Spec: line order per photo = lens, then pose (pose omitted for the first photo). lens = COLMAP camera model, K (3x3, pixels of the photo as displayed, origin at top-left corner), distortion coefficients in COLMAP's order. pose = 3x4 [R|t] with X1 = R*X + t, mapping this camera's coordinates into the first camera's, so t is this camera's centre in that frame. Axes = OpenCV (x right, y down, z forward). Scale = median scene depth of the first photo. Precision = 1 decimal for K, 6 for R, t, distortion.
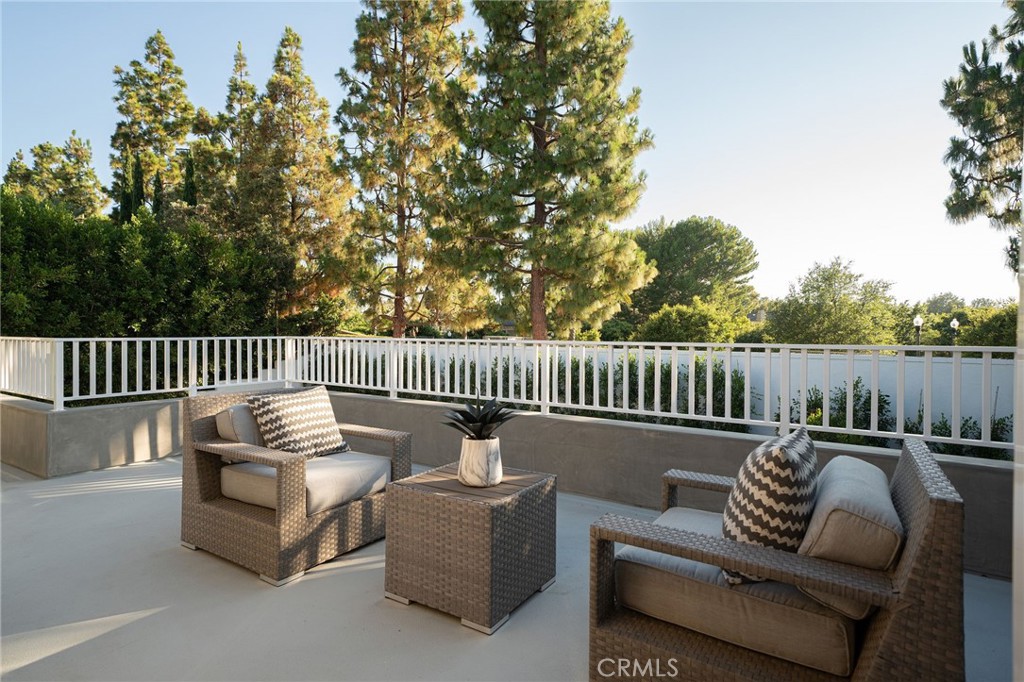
lens RADIAL K [[540.3, 0, 509.3], [0, 540.3, 329.0], [0, 0, 1]] dist [0.026597, -0.000544]
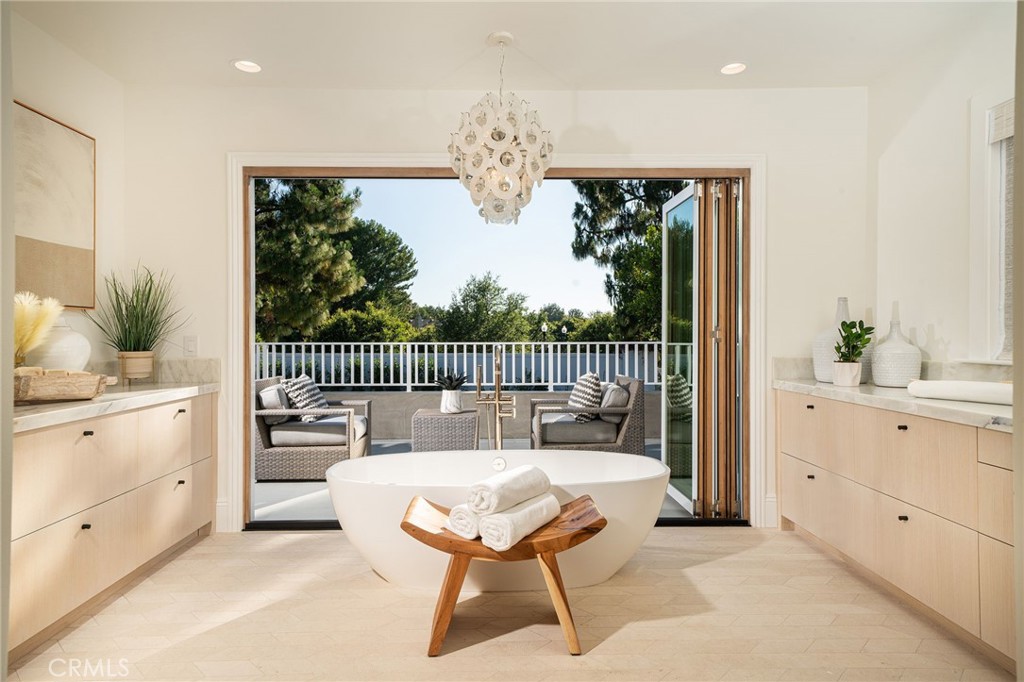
lens RADIAL K [[616.7, 0, 511.0], [0, 616.7, 331.8], [0, 0, 1]] dist [0.014886, -0.000863]
pose [[0.816097, -0.000933, 0.577914, -0.156595], [0.003573, 0.999988, -0.003432, -0.000707], [-0.577904, 0.004865, 0.816090, -0.127992]]
